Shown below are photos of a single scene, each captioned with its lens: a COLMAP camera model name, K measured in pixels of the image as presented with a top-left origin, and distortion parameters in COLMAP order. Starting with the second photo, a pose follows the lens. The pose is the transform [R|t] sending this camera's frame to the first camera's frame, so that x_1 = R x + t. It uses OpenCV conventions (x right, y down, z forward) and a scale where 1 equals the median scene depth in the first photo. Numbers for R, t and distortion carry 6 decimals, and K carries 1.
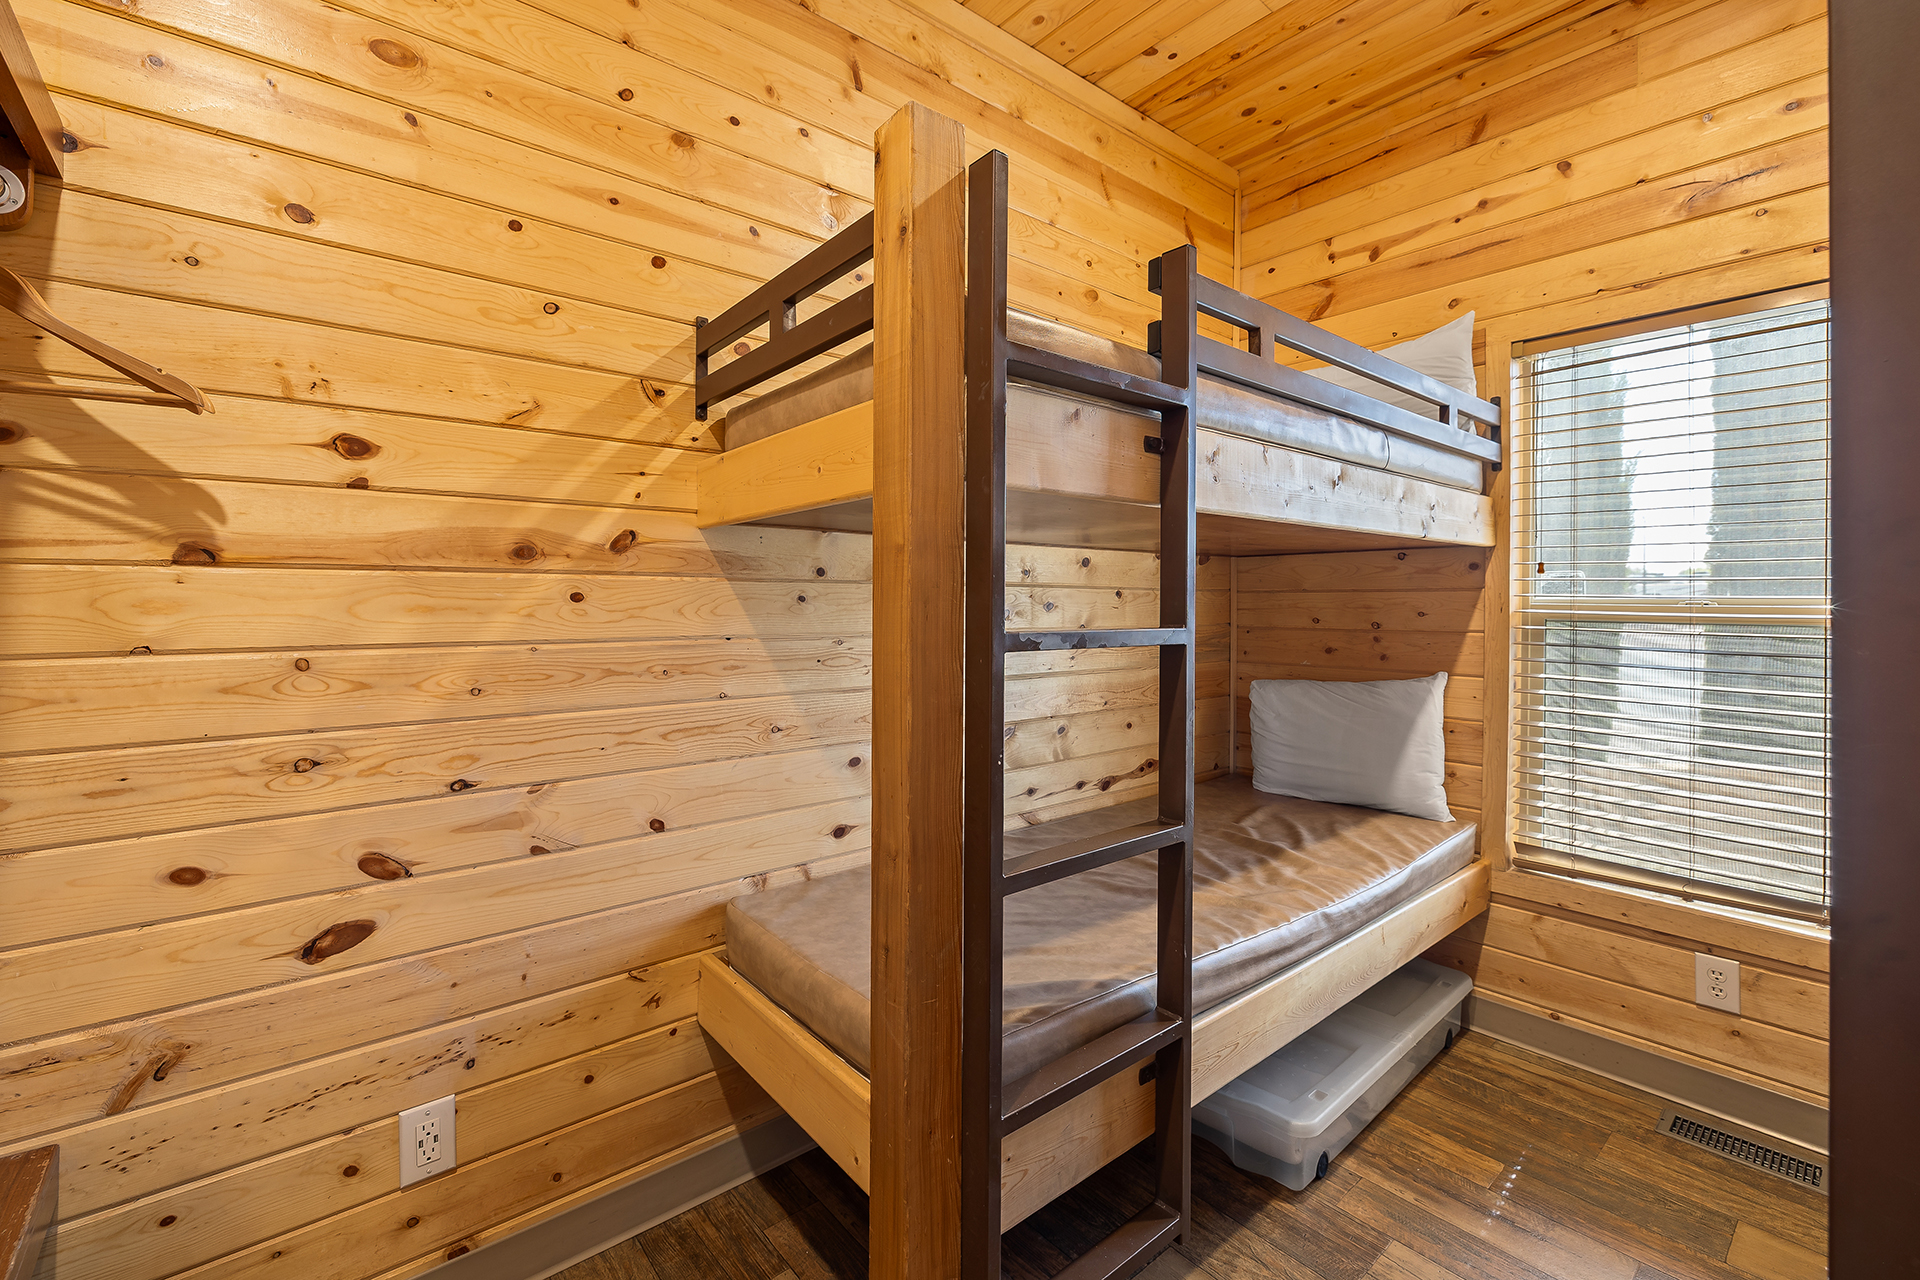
lens RADIAL K [[820.6, 0, 960.7], [0, 820.6, 608.9], [0, 0, 1]] dist [-0.003528, 0.001345]
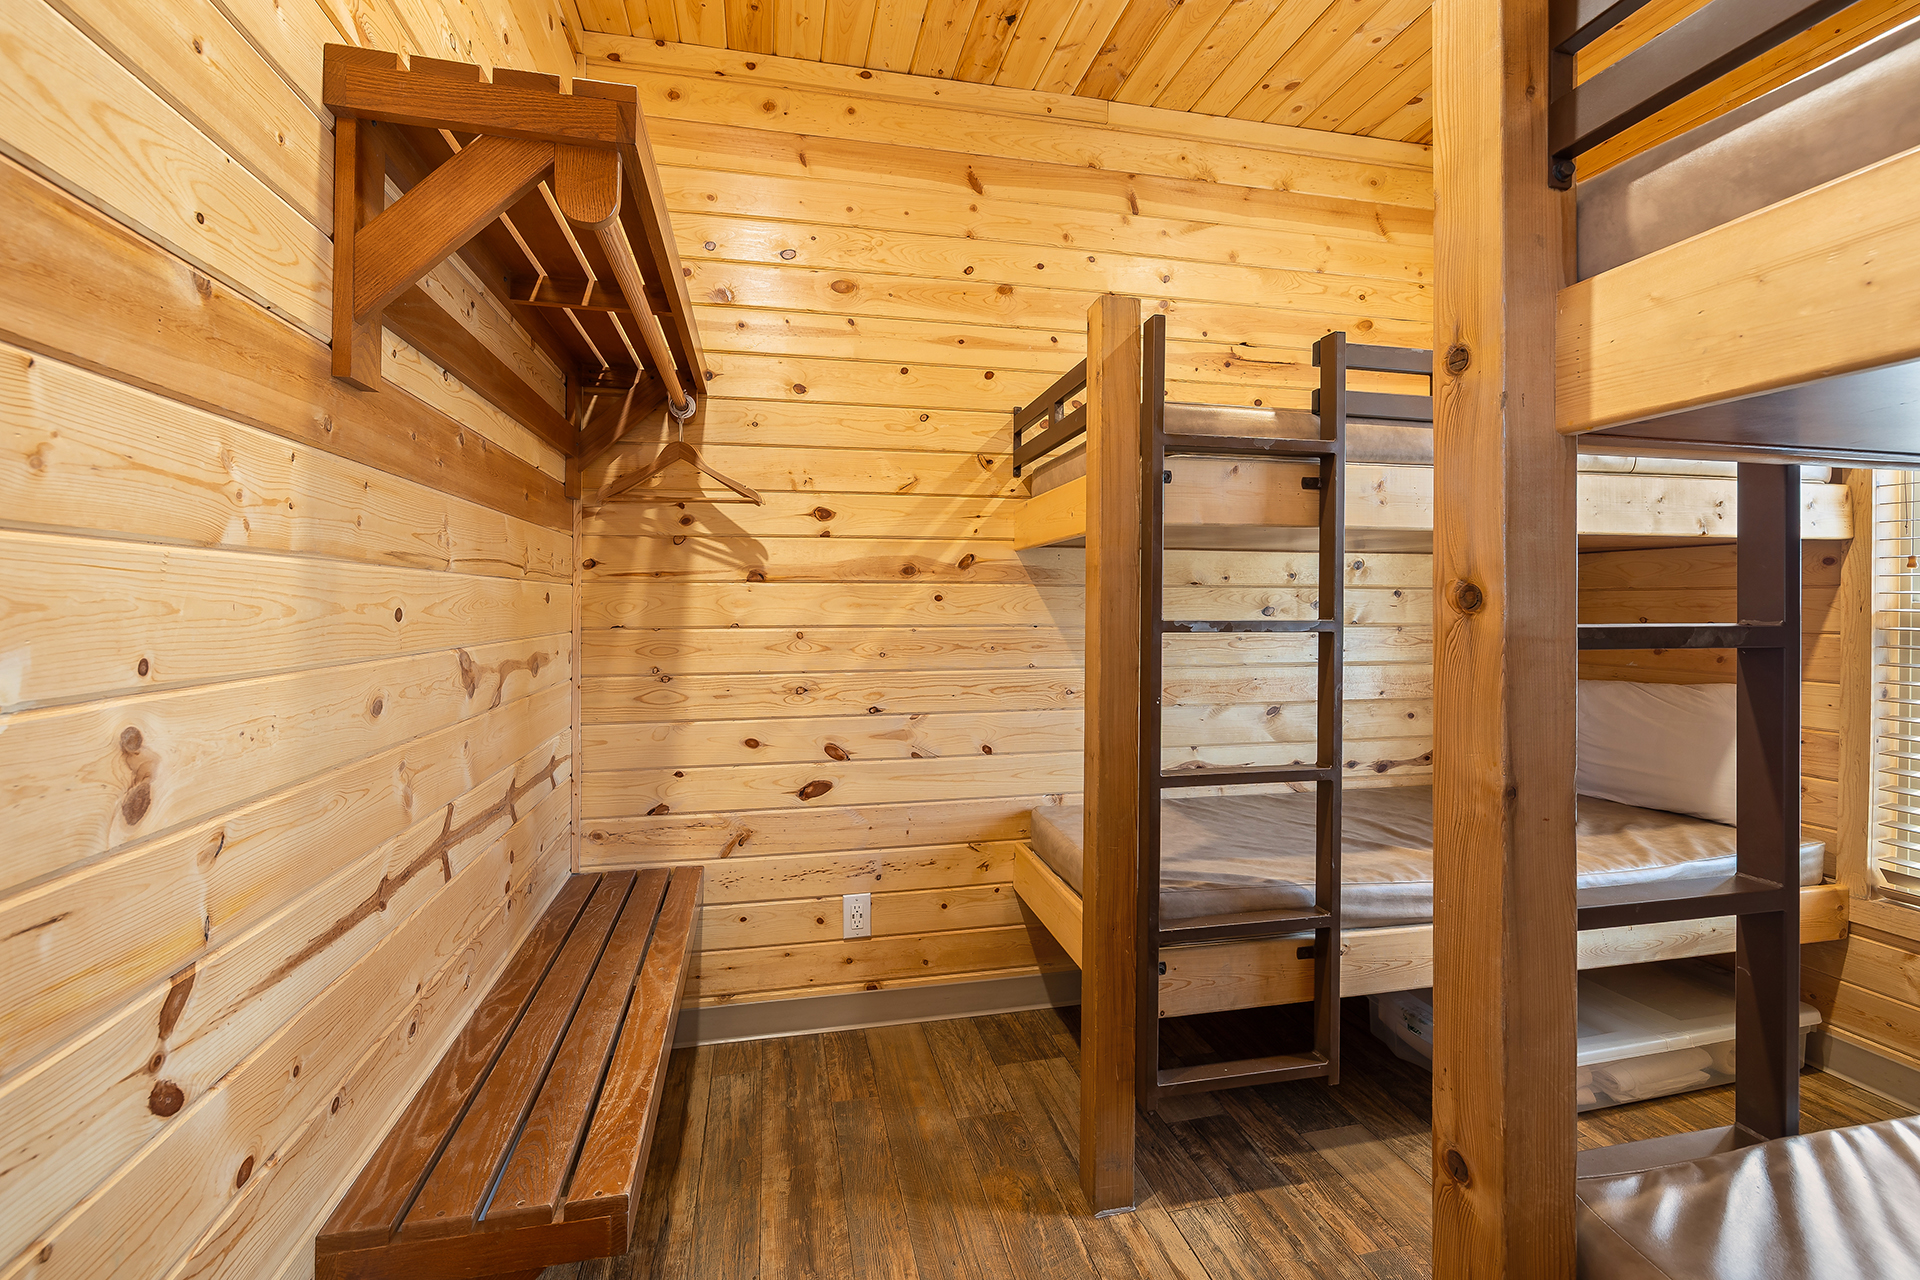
lens RADIAL K [[820.6, 0, 959.8], [0, 820.6, 604.5], [0, 0, 1]] dist [-0.003528, 0.001345]
pose [[0.890722, 0.001063, -0.454548, 0.268730], [-0.003269, 0.999986, -0.004068, 0.004417], [0.454537, 0.005110, 0.890713, -0.364042]]
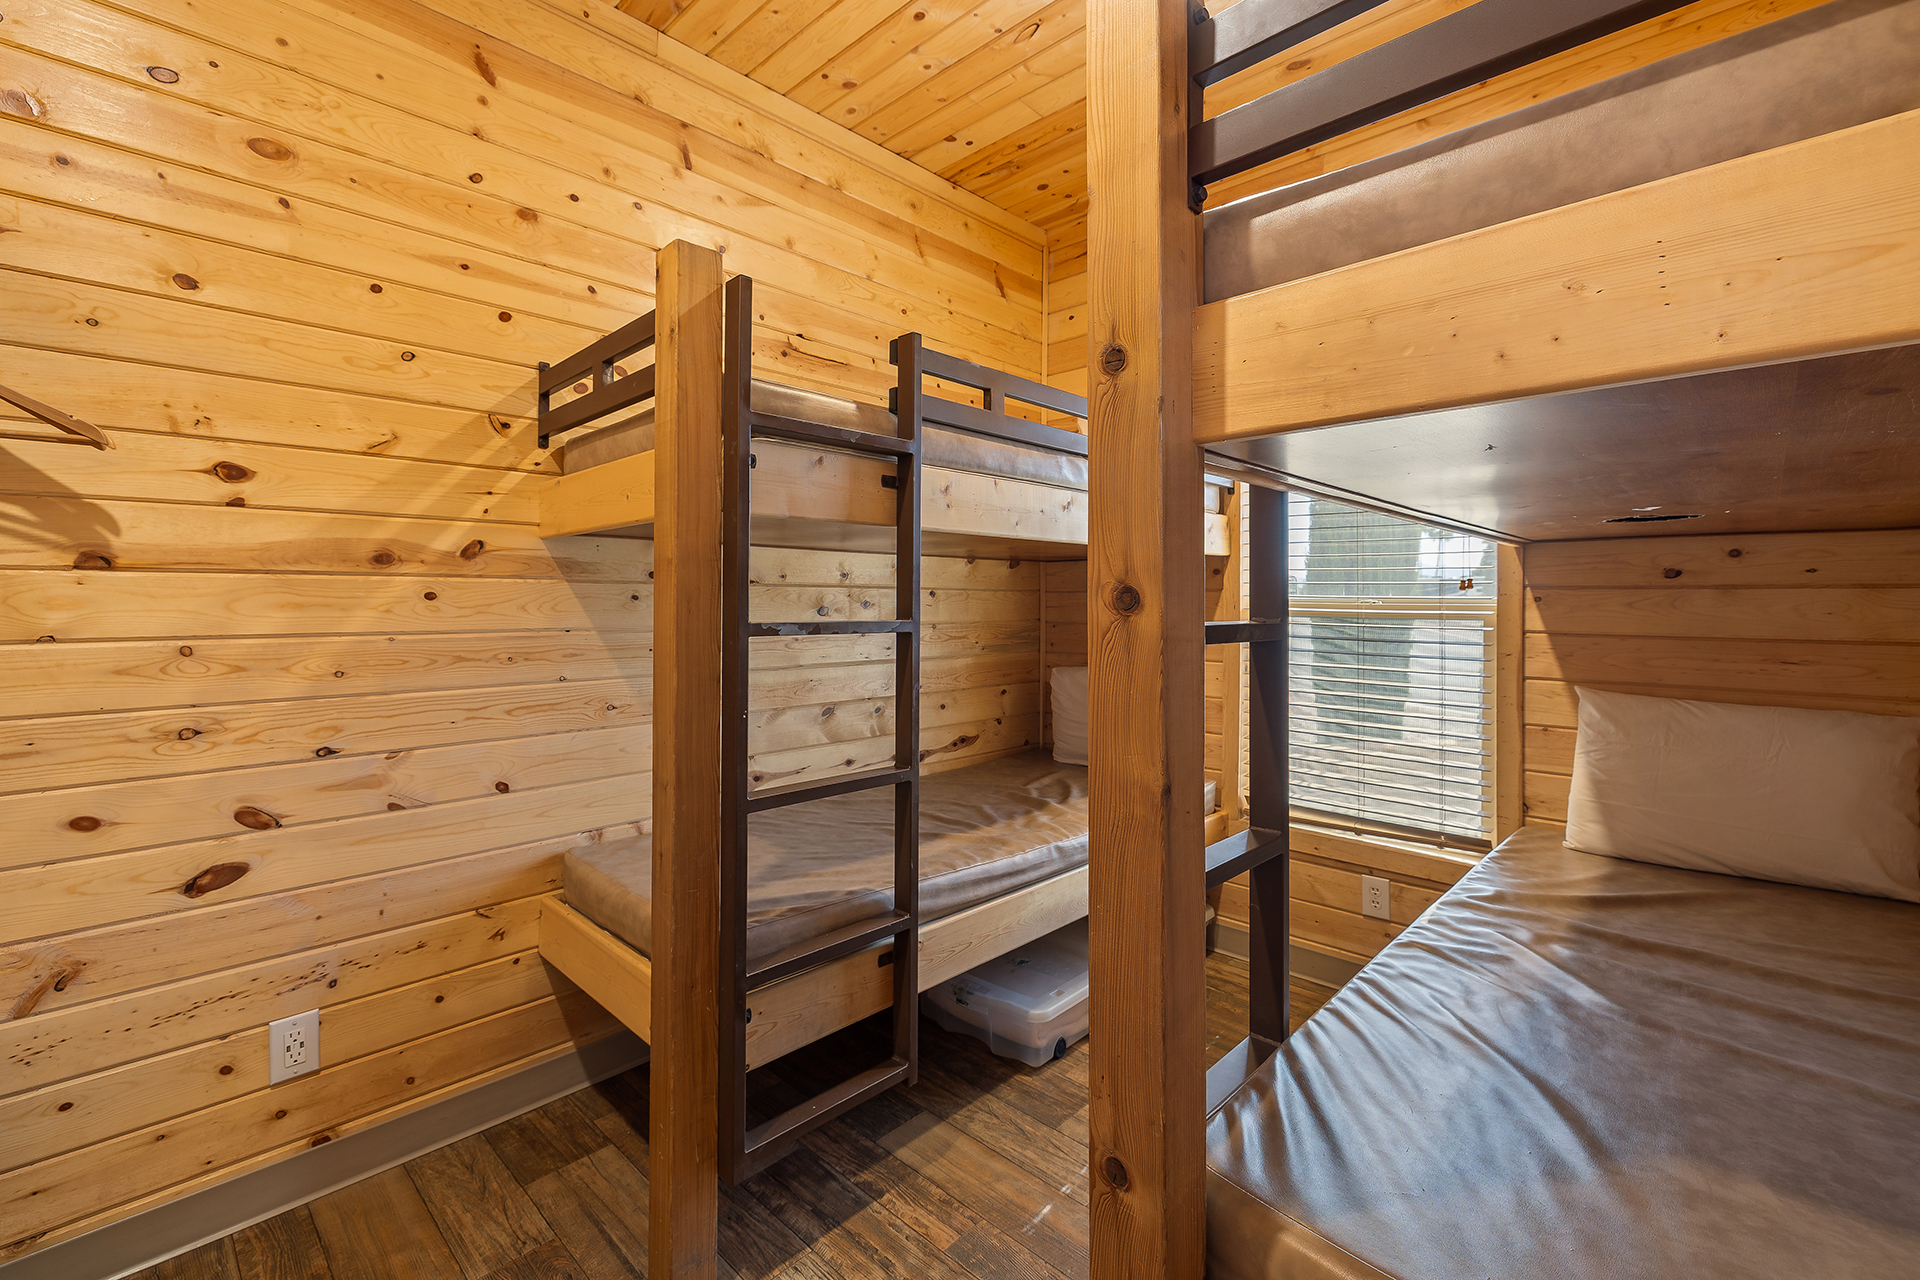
lens RADIAL K [[820.6, 0, 954.5], [0, 820.6, 602.4], [0, 0, 1]] dist [-0.003528, 0.001345]
pose [[0.994290, 0.000705, 0.106708, 0.157748], [-0.000048, 0.999981, -0.006158, 0.002173], [-0.106710, 0.006118, 0.994271, -0.259744]]
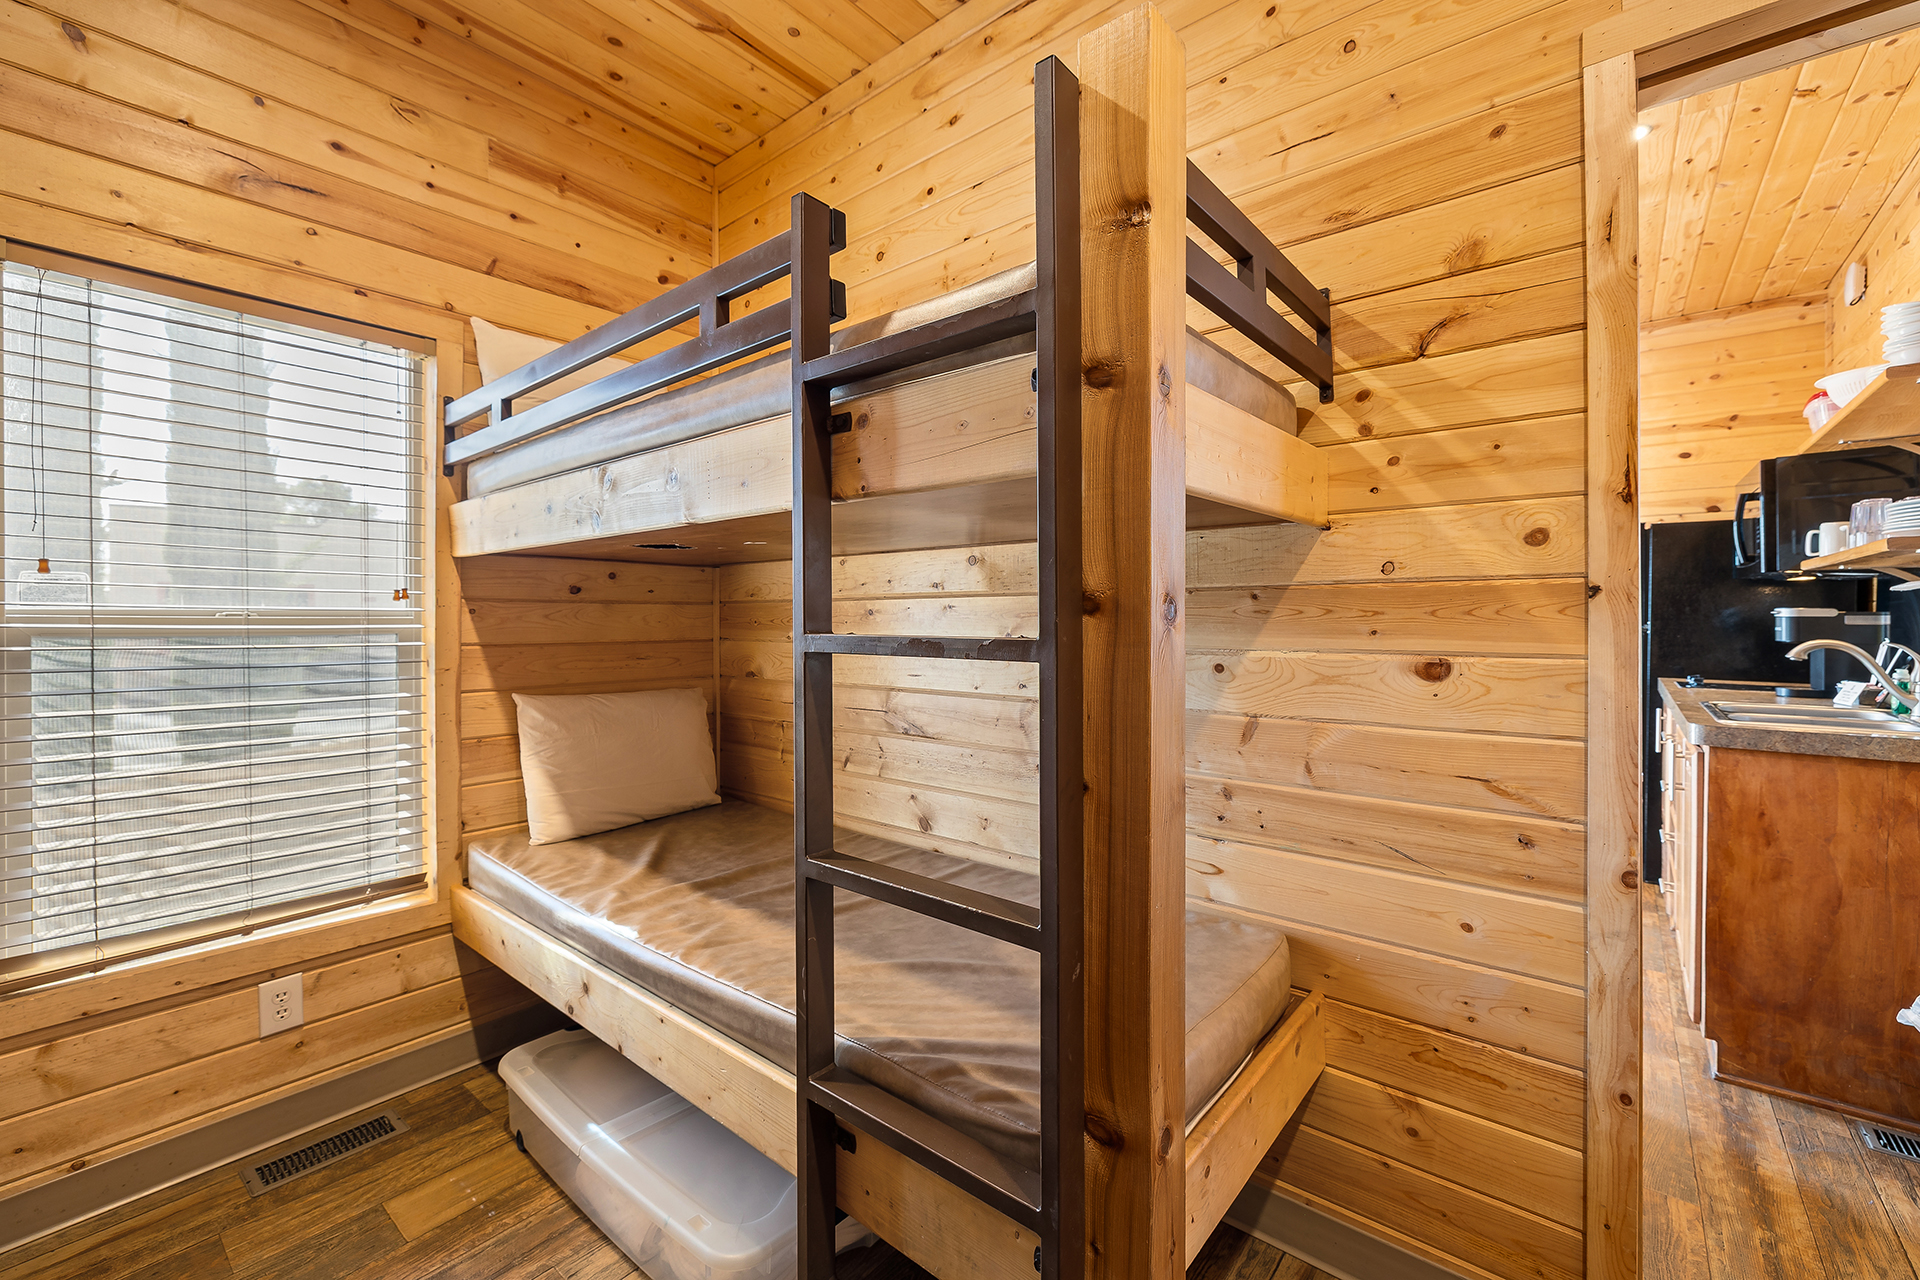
lens RADIAL K [[792.4, 0, 964.3], [0, 792.4, 632.8], [0, 0, 1]] dist [0.000613, -0.000237]
pose [[-0.182792, -0.023233, 0.982877, -0.170386], [0.006620, 0.999669, 0.024861, -0.003146], [-0.983129, 0.011051, -0.182577, 0.456179]]
